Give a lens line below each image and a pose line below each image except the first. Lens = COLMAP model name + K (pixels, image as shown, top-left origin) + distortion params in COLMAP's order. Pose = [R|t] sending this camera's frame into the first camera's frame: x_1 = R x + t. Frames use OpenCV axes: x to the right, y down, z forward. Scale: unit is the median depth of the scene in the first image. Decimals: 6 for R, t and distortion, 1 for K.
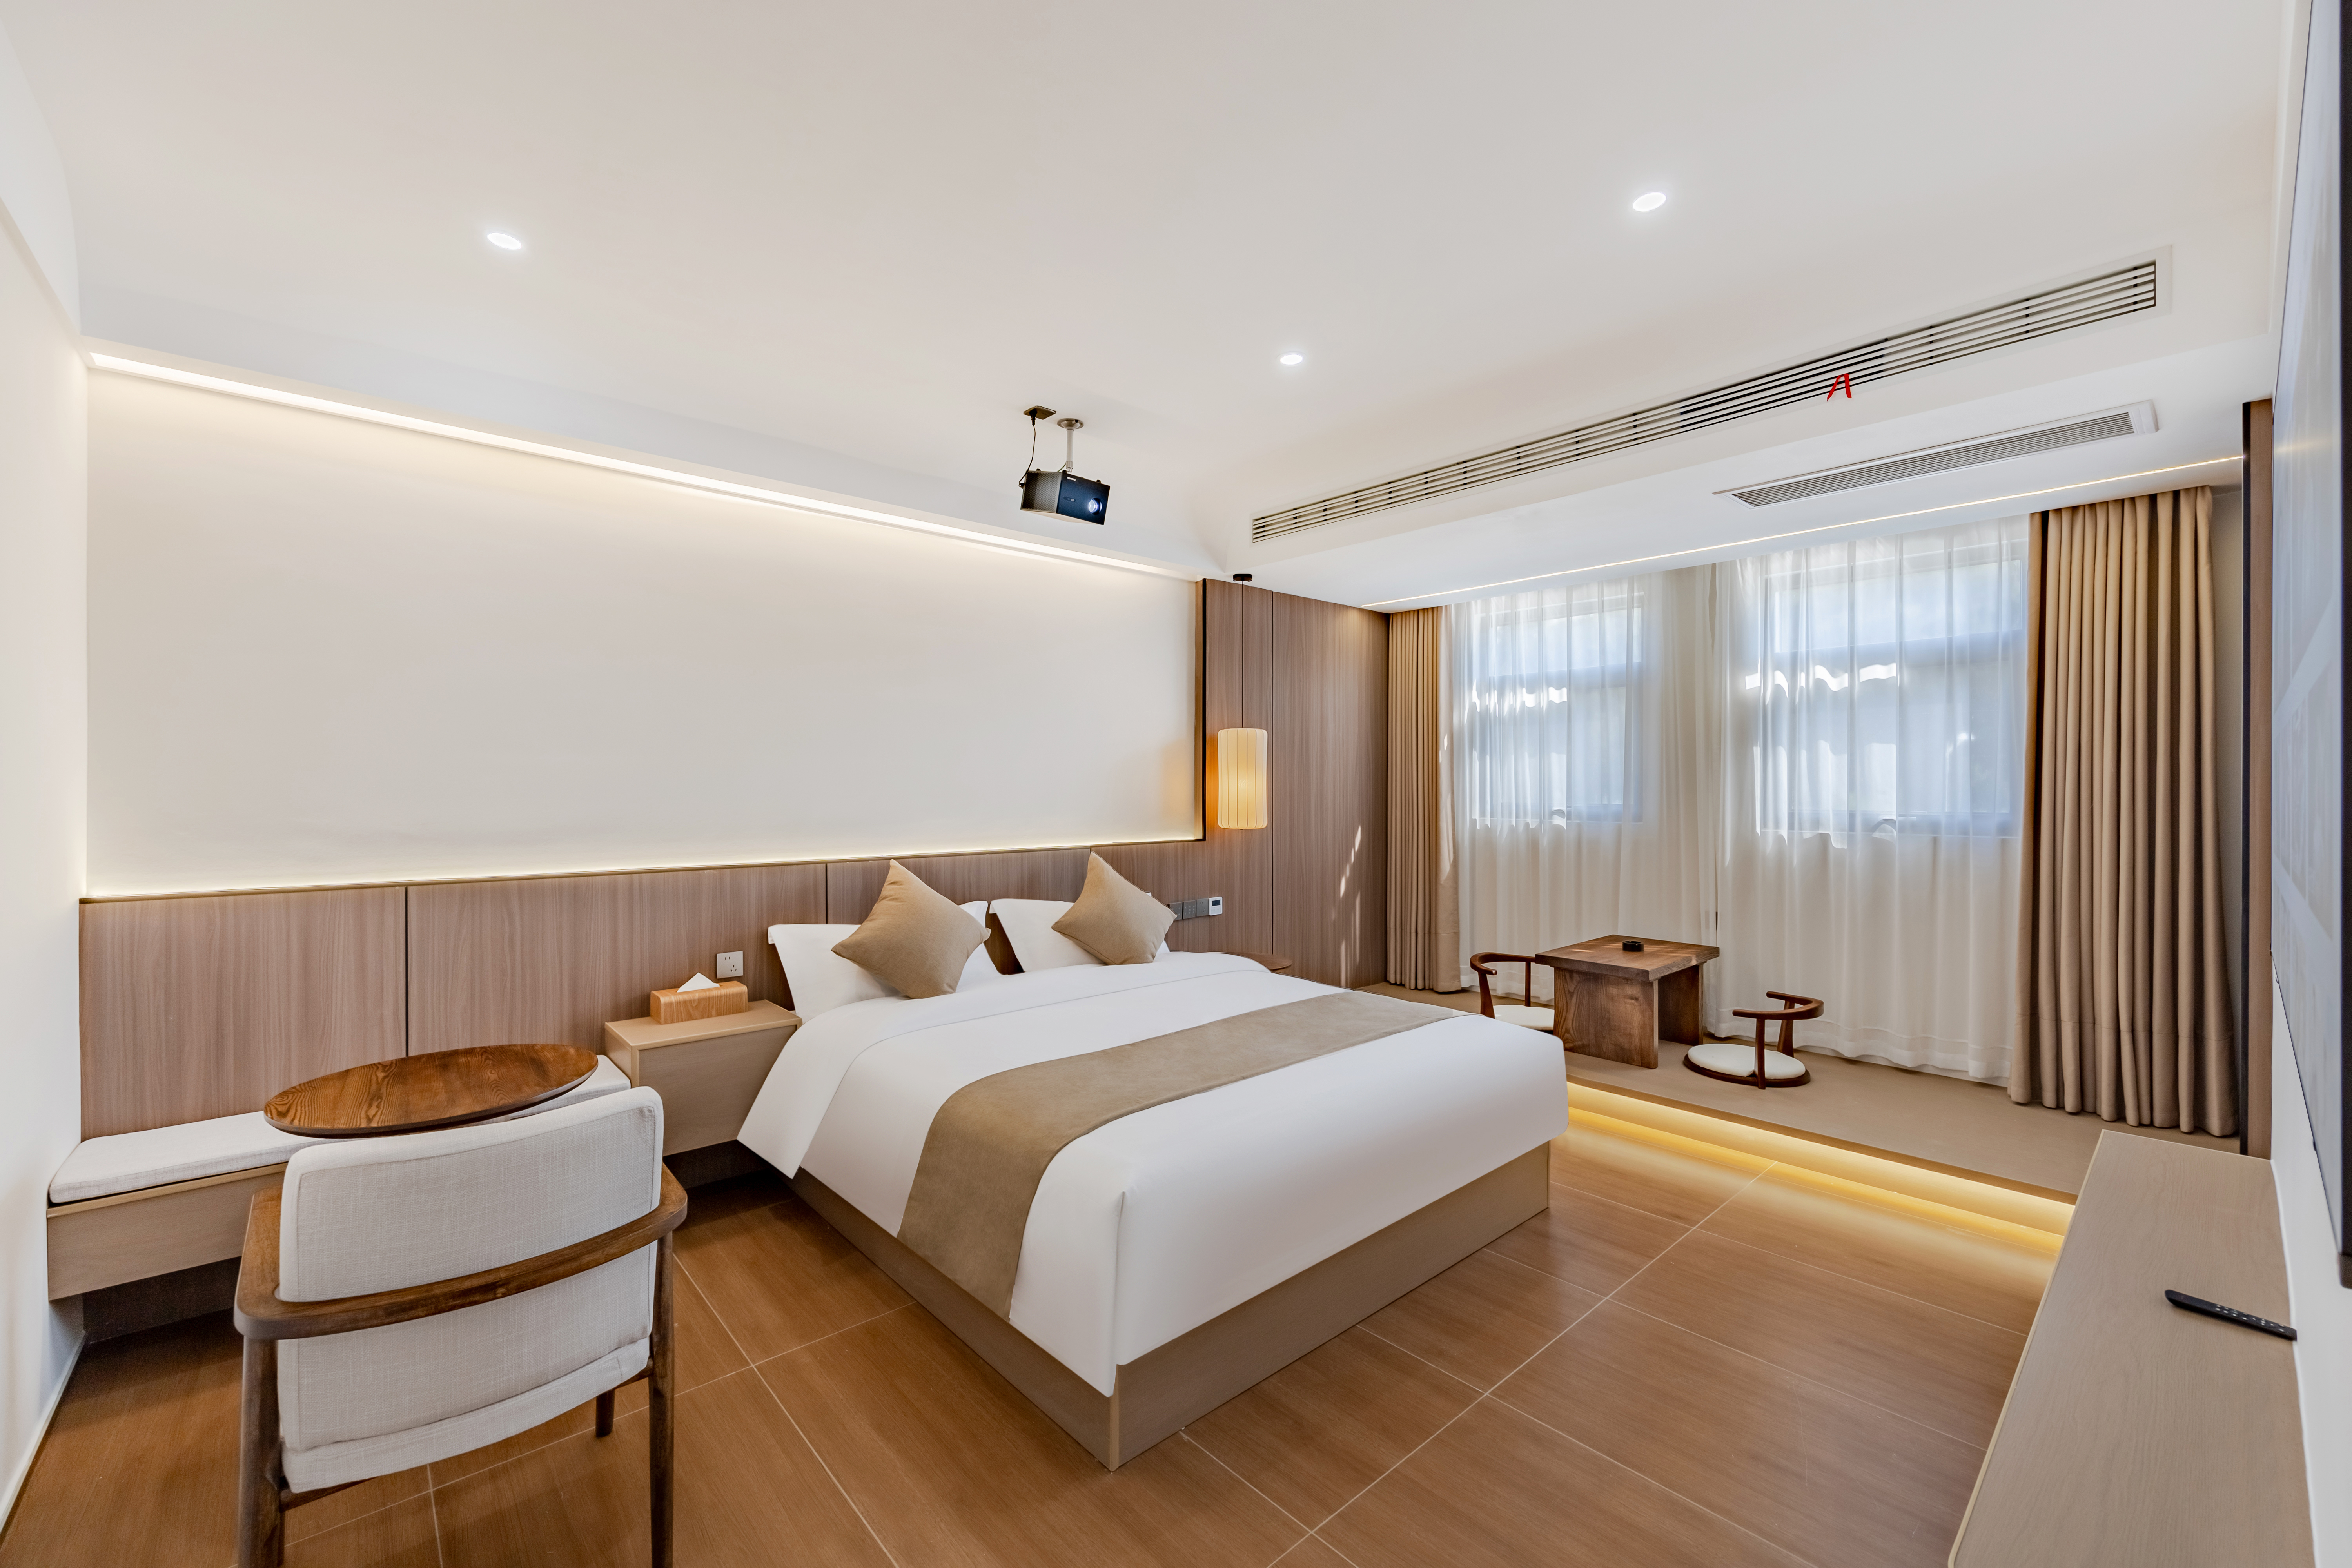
lens RADIAL K [[948.2, 0, 1169.3], [0, 948.2, 792.1], [0, 0, 1]] dist [0.001121, -0.001652]
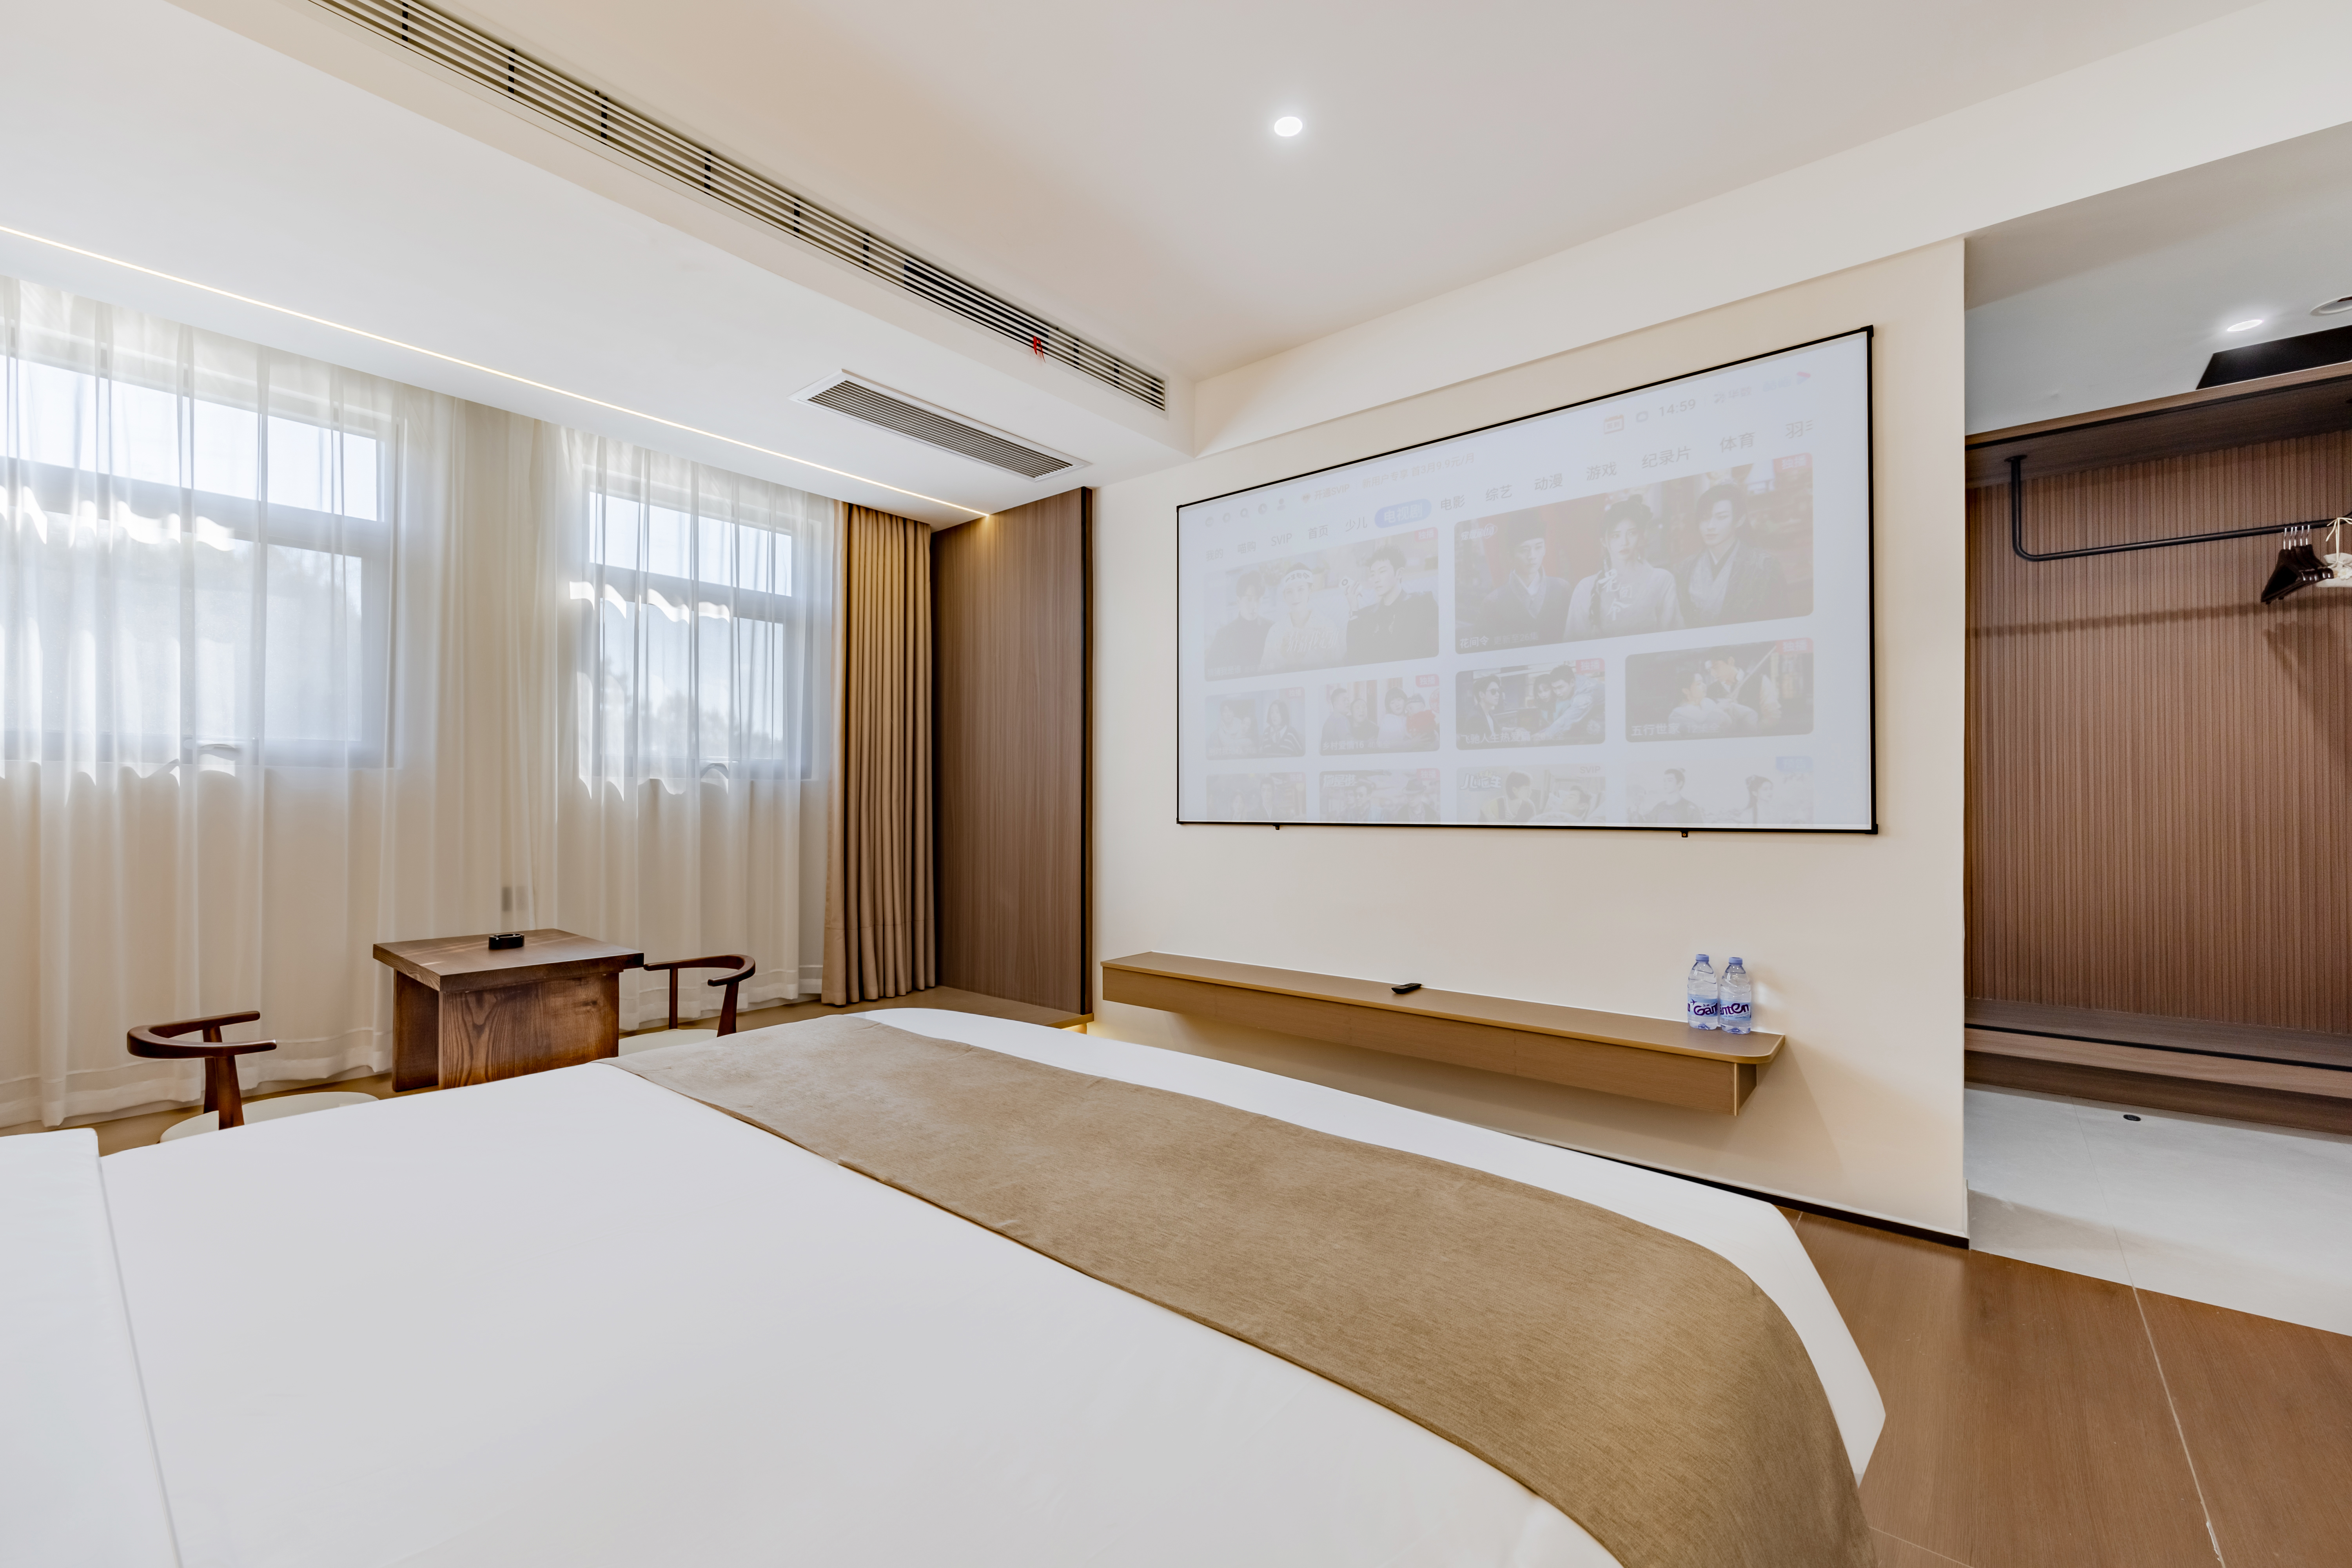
lens RADIAL K [[948.2, 0, 1176.7], [0, 948.2, 794.0], [0, 0, 1]] dist [0.001121, -0.001652]
pose [[-0.147197, 0.011120, 0.989045, -0.256167], [0.010283, 0.999900, -0.009711, 0.068825], [-0.989054, 0.008741, -0.147297, 0.628787]]
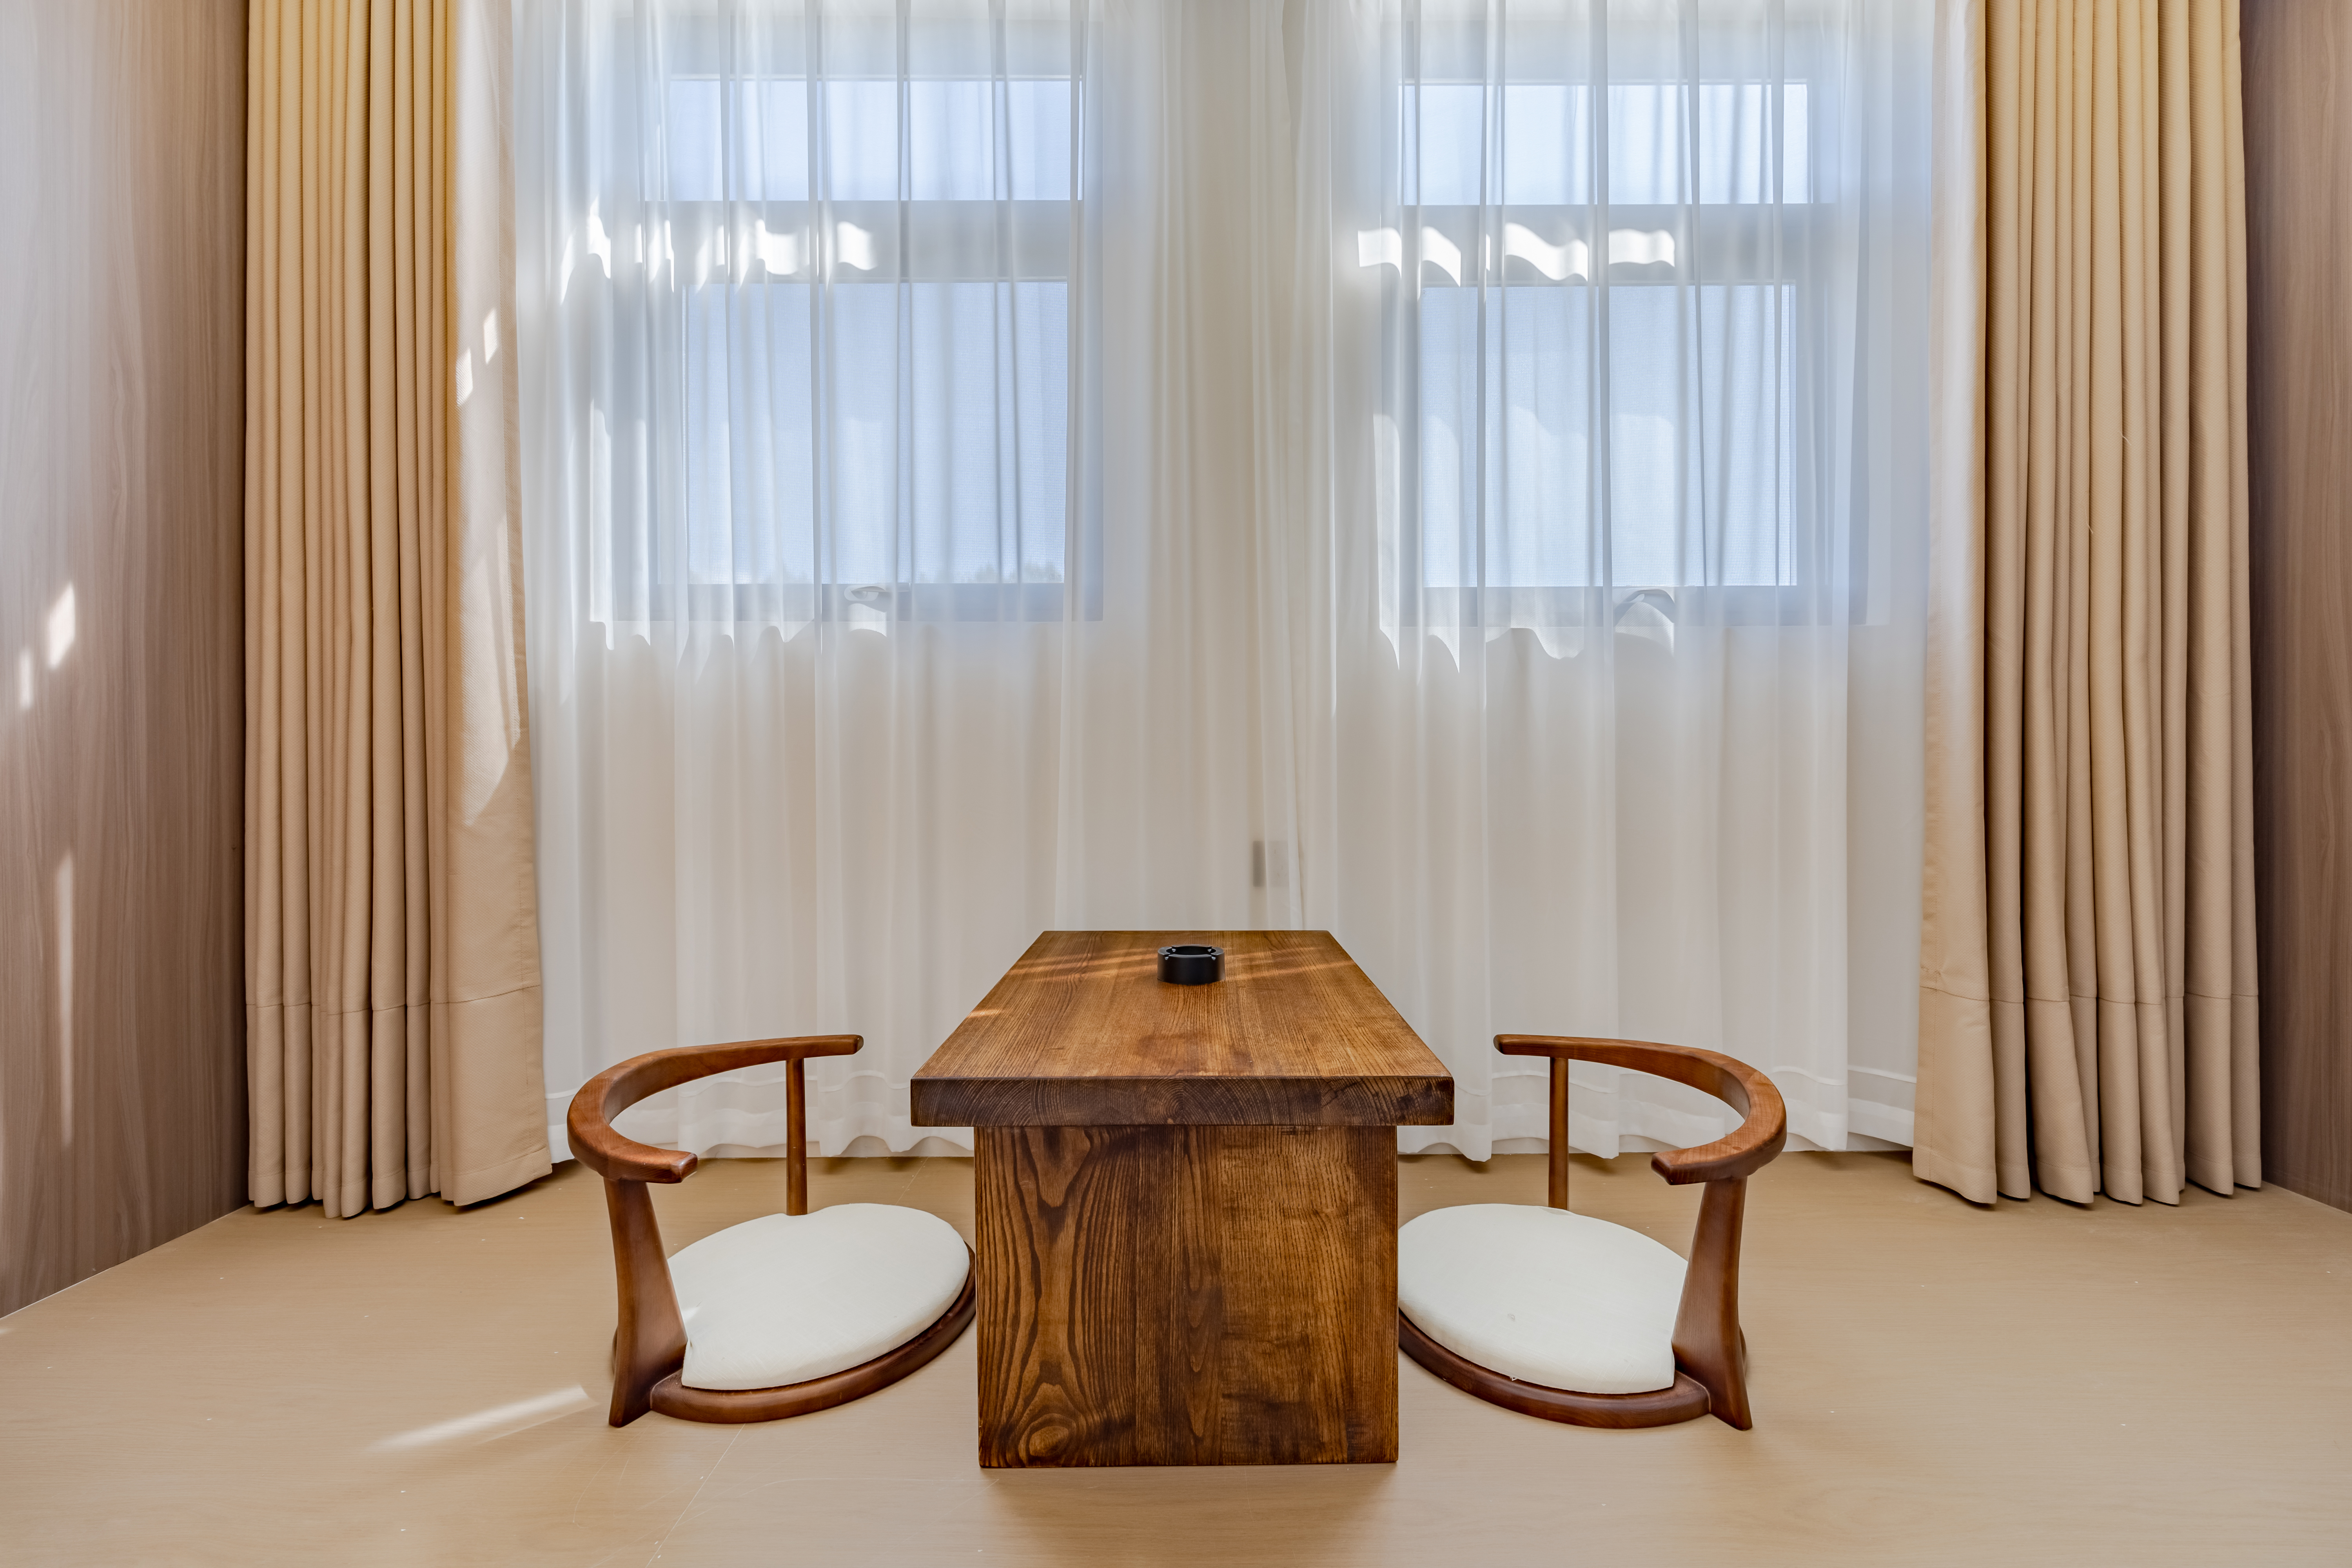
lens RADIAL K [[948.2, 0, 1198.5], [0, 948.2, 780.9], [0, 0, 1]] dist [0.001121, -0.001652]
pose [[0.653391, -0.002552, 0.757016, 0.269563], [0.009271, 0.999946, -0.004631, 0.107887], [-0.756964, 0.010044, 0.653380, 0.810872]]
